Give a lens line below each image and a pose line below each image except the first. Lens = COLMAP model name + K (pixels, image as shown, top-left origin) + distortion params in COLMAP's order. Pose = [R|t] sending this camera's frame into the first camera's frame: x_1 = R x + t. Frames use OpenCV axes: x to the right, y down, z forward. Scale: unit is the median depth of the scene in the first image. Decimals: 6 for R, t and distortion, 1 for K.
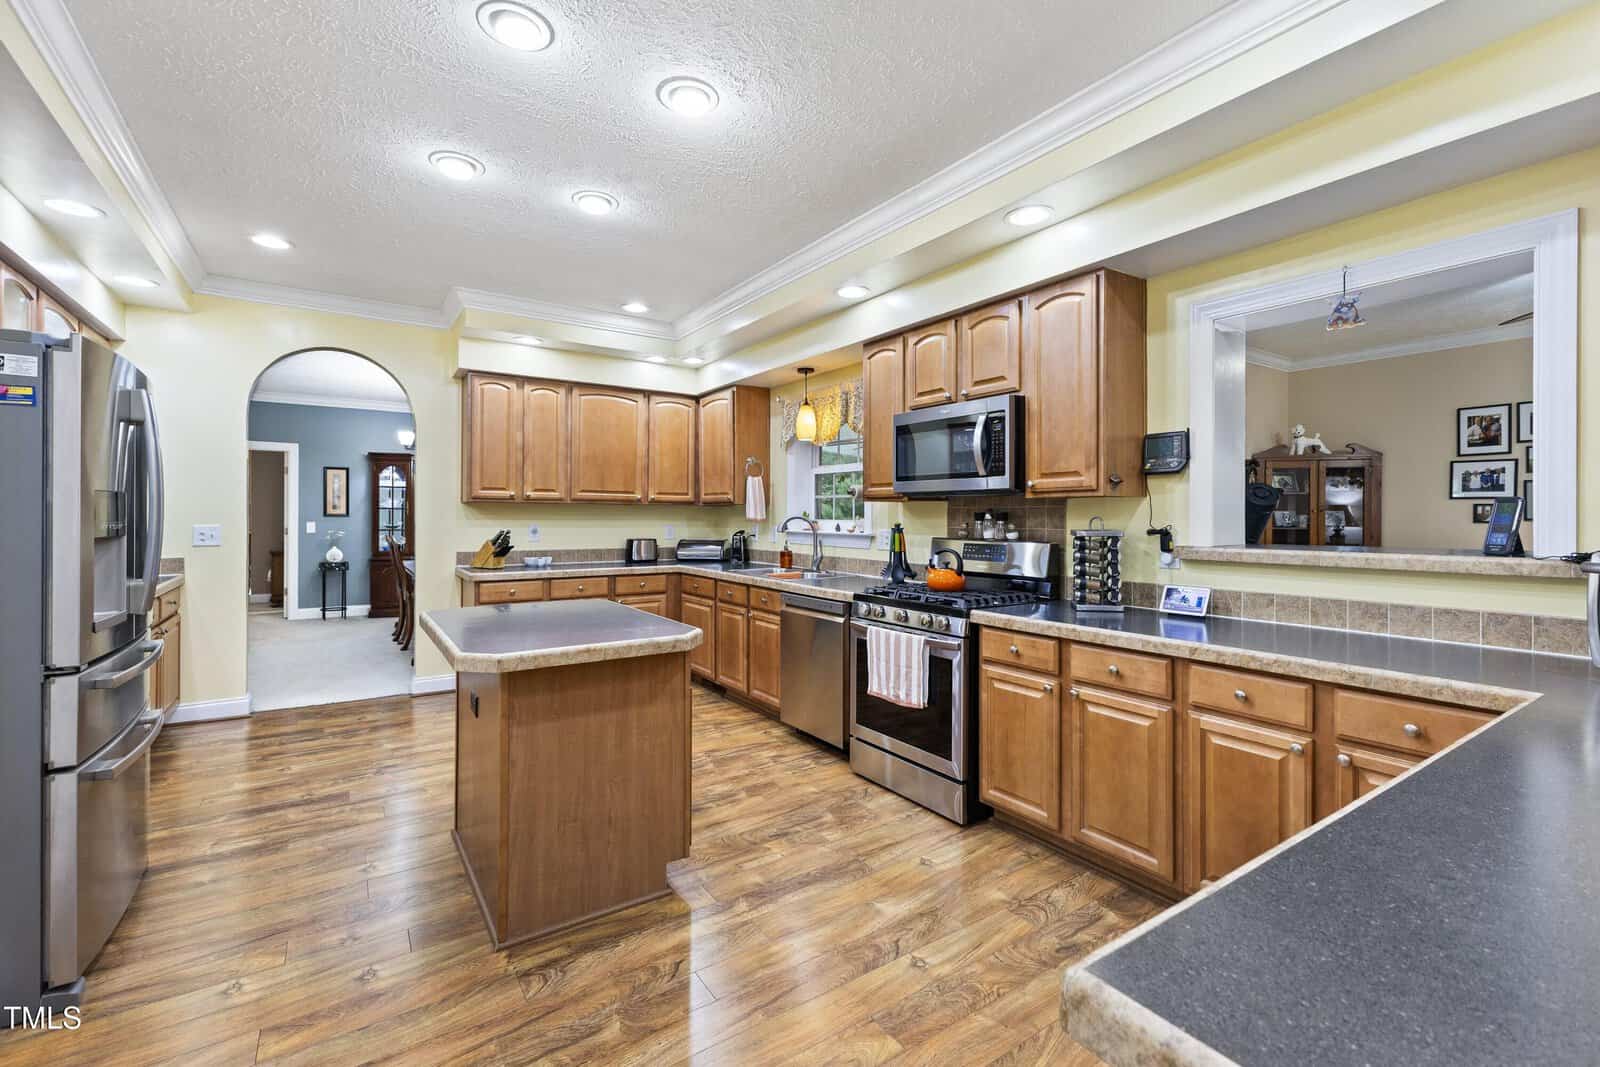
lens RADIAL K [[683.2, 0, 801.0], [0, 683.2, 524.0], [0, 0, 1]] dist [0.003009, 0.000244]
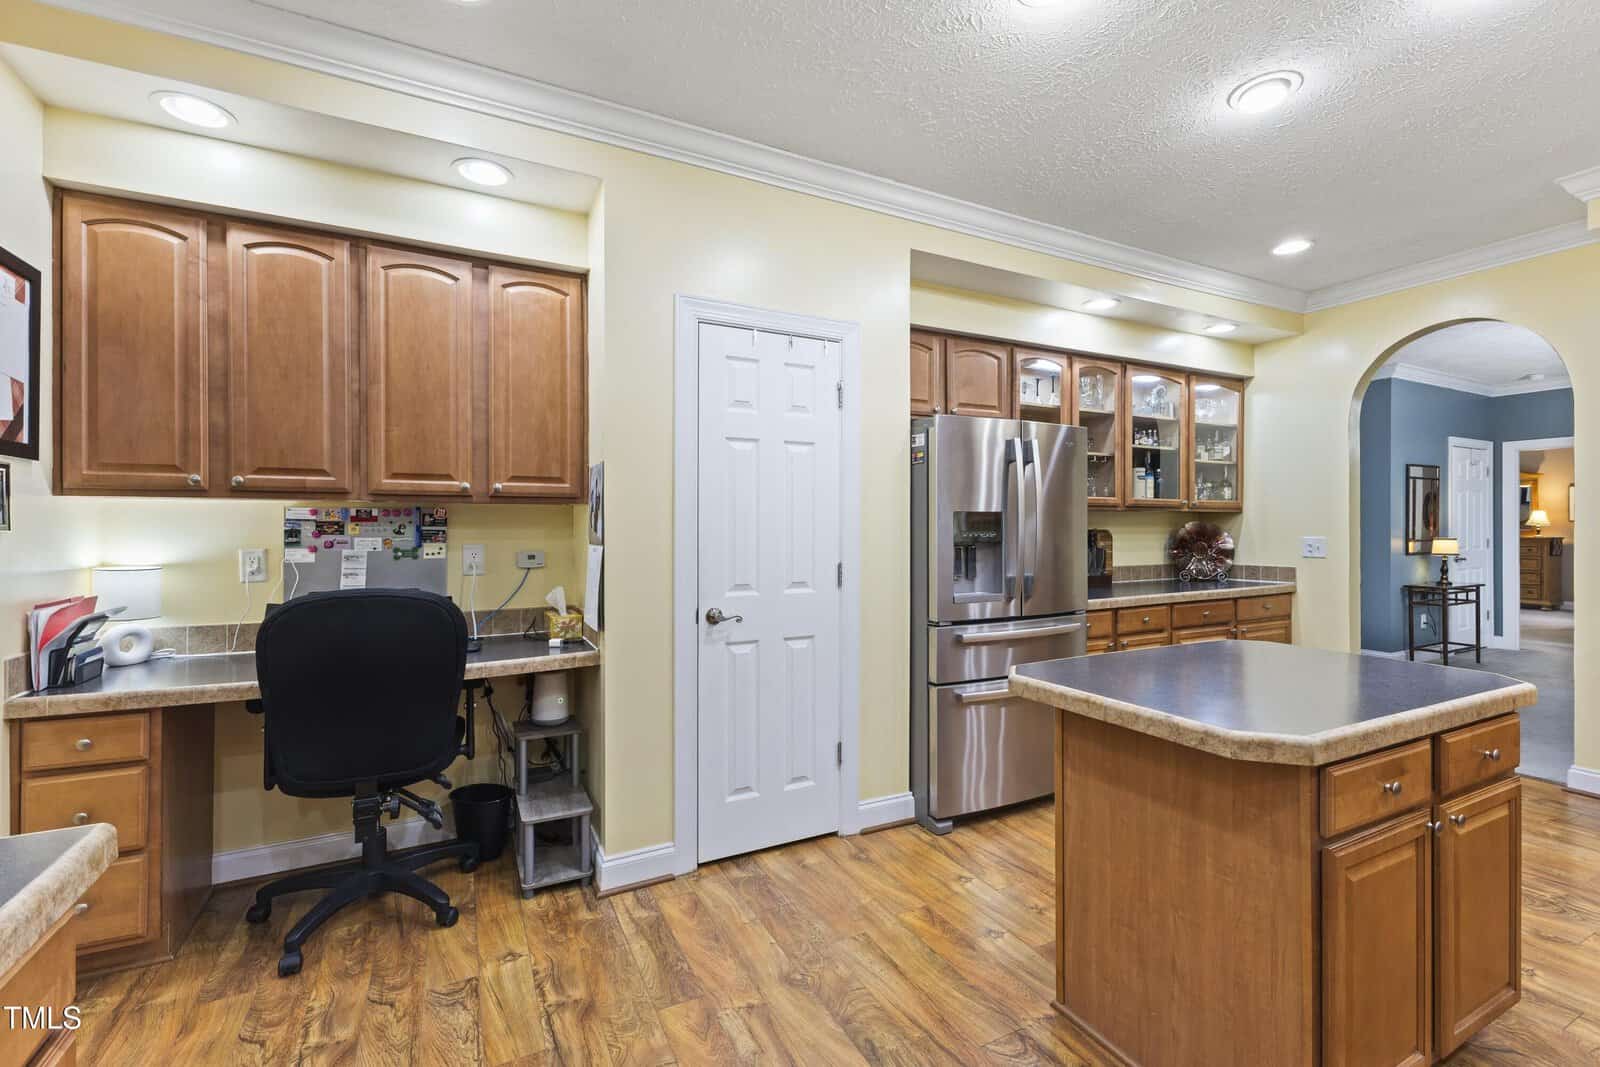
lens RADIAL K [[683.2, 0, 802.8], [0, 683.2, 529.4], [0, 0, 1]] dist [0.003009, 0.000244]
pose [[-0.117474, 0.001835, -0.993074, 0.494457], [-0.011540, 0.999928, 0.003213, -0.008930], [0.993009, 0.011838, -0.117445, 0.762119]]
